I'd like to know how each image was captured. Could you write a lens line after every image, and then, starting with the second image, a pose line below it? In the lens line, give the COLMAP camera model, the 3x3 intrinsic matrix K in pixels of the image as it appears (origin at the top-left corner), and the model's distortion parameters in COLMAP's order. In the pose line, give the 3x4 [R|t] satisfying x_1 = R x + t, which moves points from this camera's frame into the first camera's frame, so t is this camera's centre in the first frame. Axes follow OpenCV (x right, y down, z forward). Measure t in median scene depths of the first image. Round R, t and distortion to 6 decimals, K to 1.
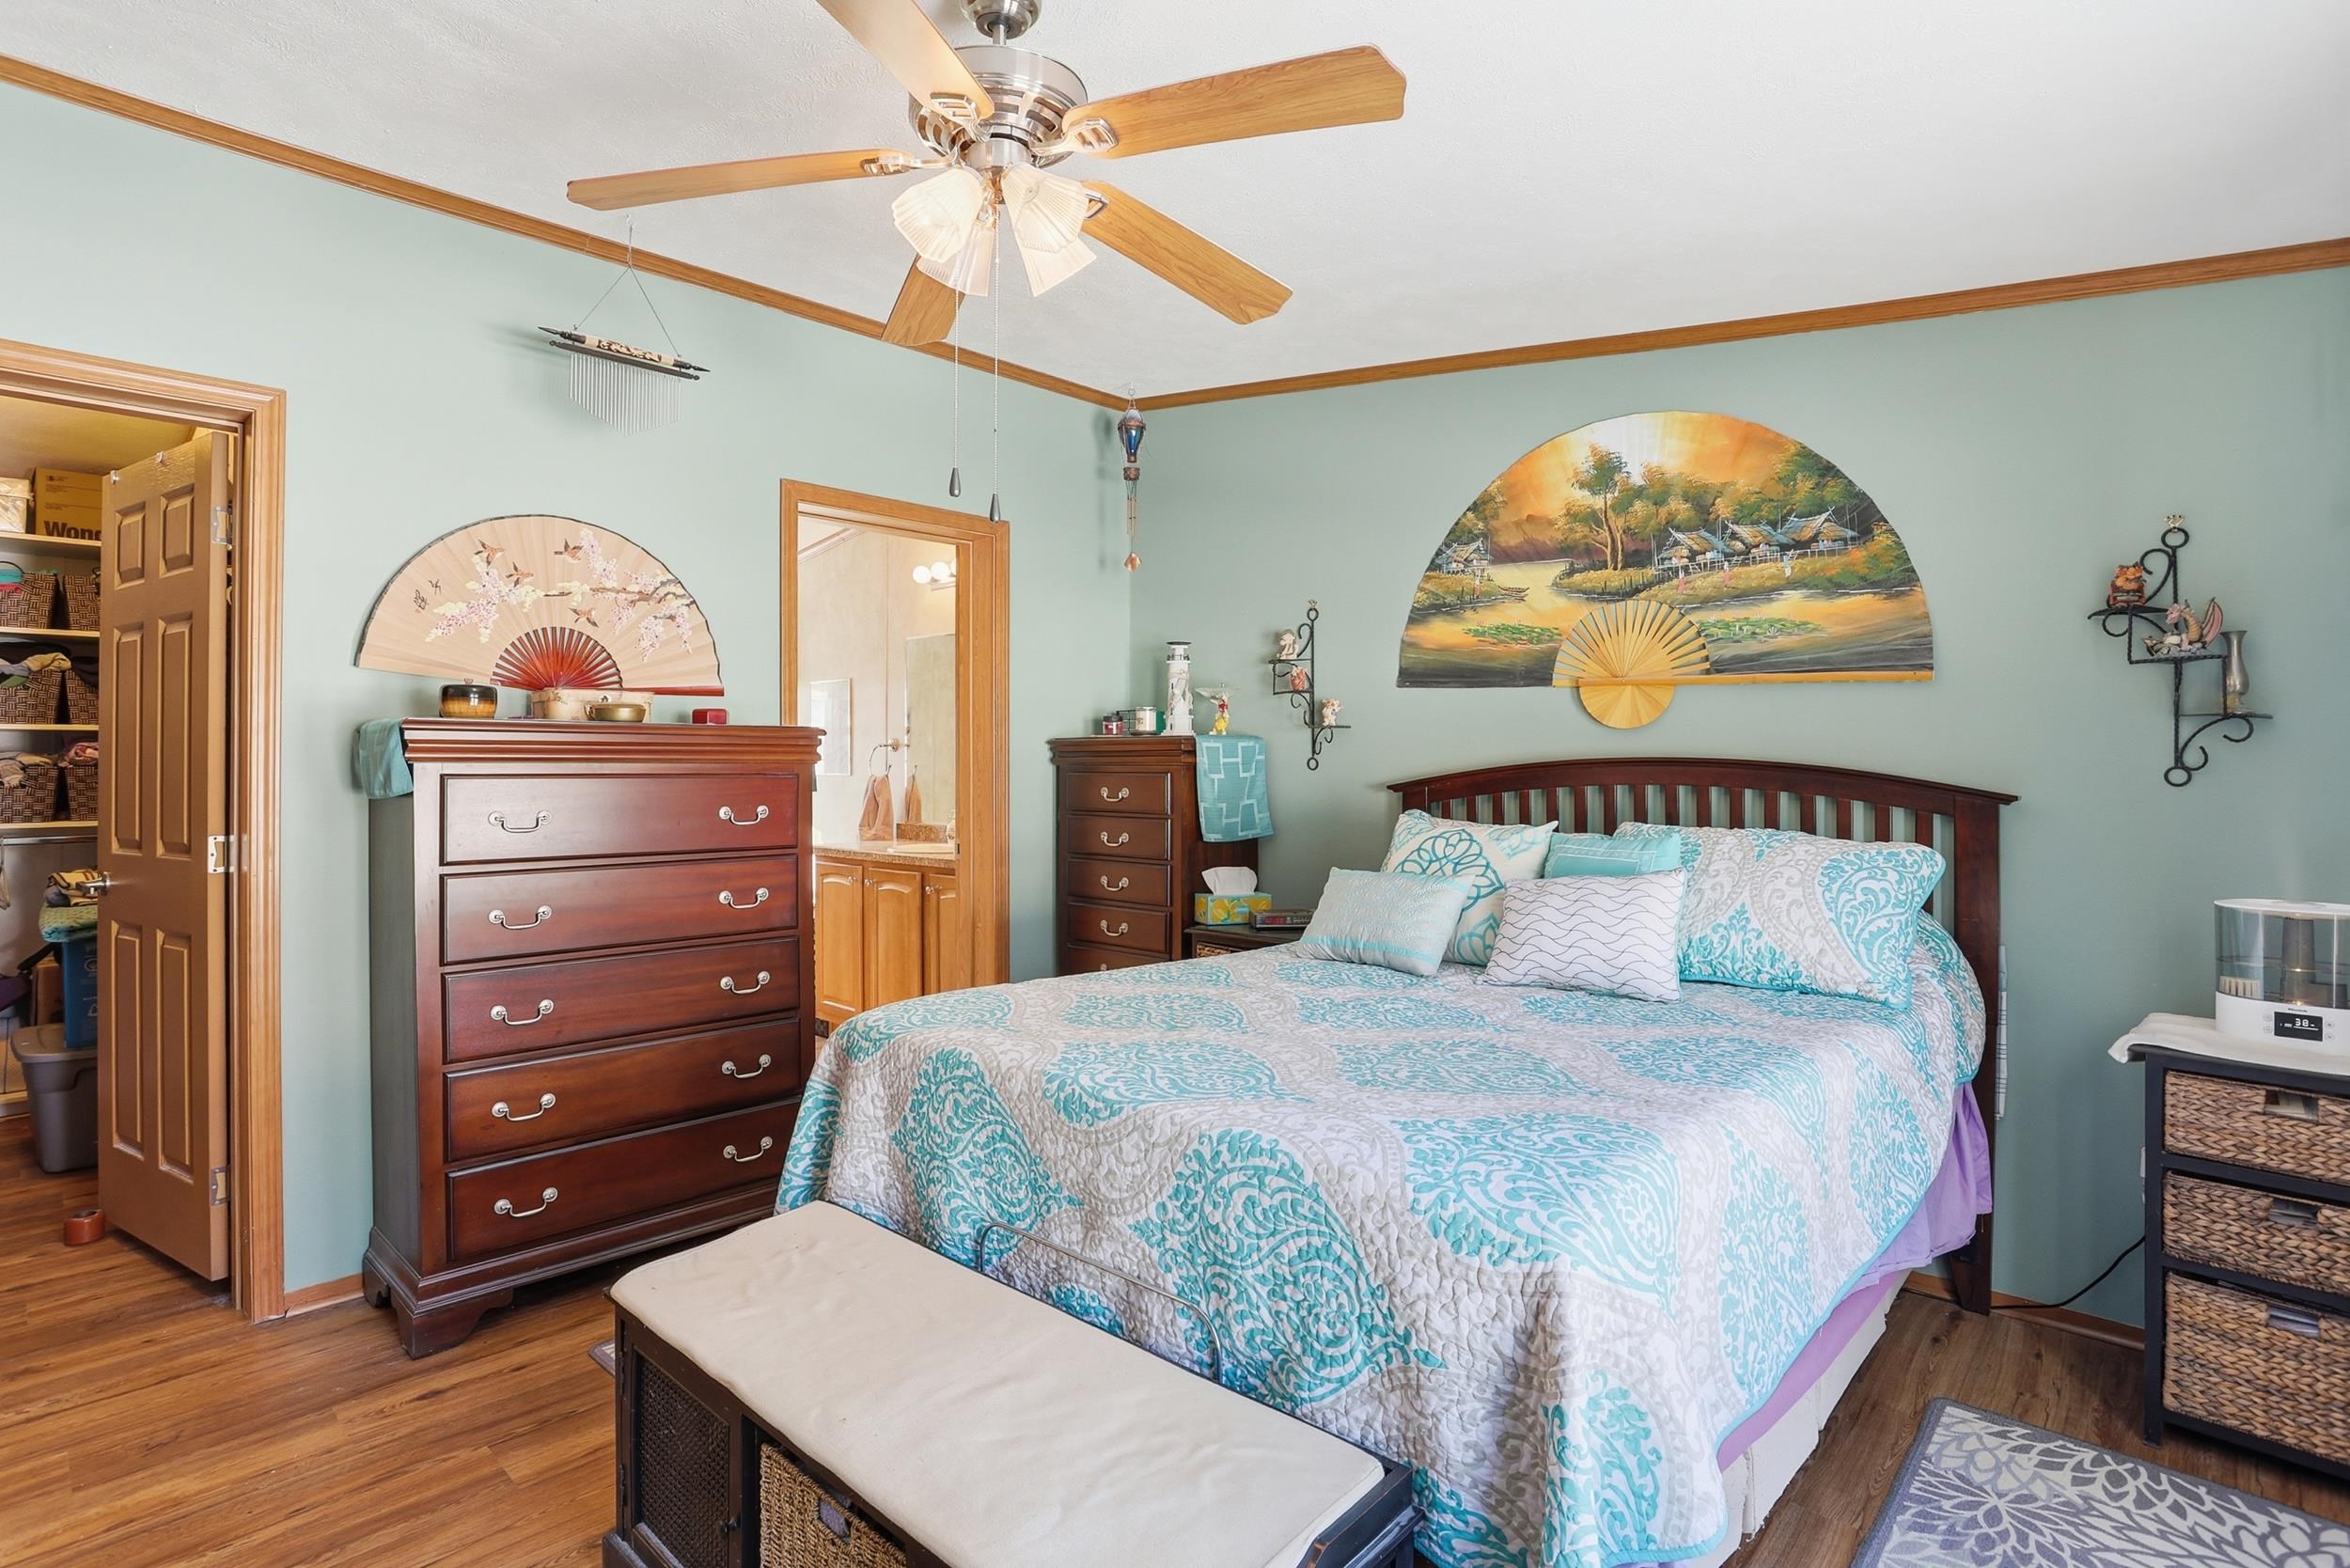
lens RADIAL K [[1166.8, 0, 1168.3], [0, 1166.8, 766.0], [0, 0, 1]] dist [-0.080611, 0.031552]
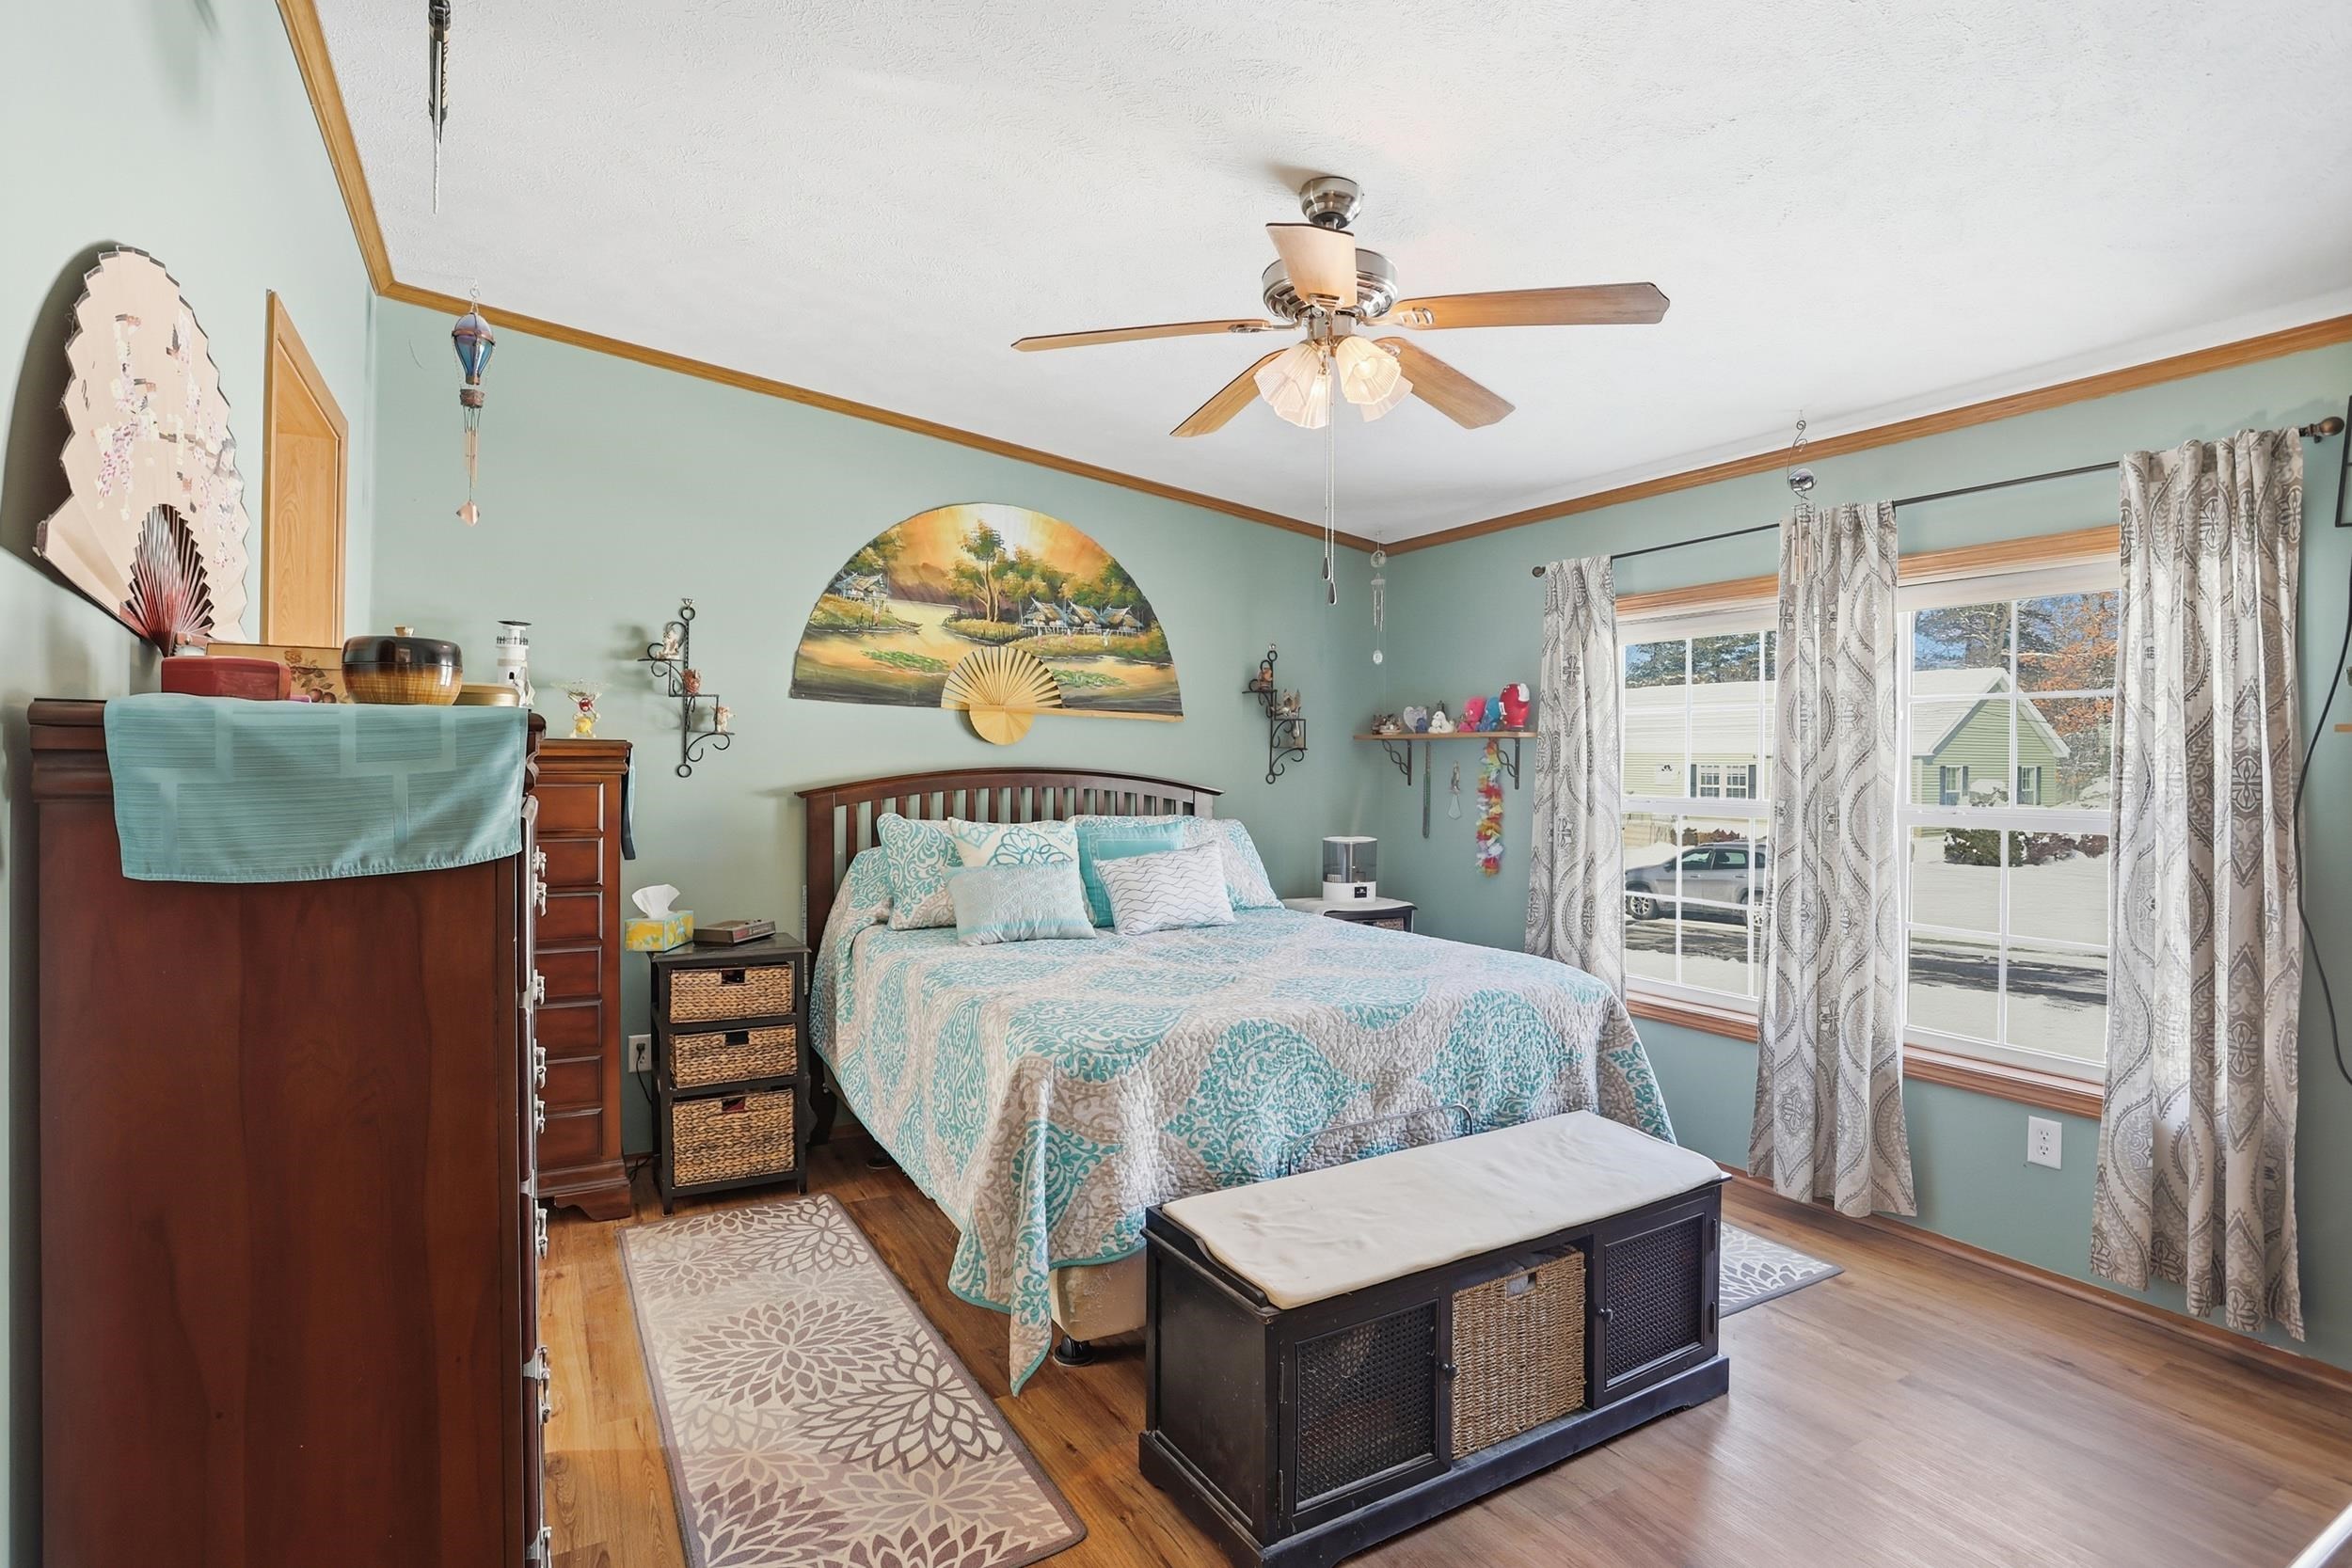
lens RADIAL K [[1167.7, 0, 1169.3], [0, 1167.7, 766.0], [0, 0, 1]] dist [-0.080611, 0.031552]
pose [[0.294795, -0.003043, 0.955556, -0.826604], [-0.006556, 0.999965, 0.005207, -0.016528], [-0.955538, -0.007800, 0.294764, 0.435811]]
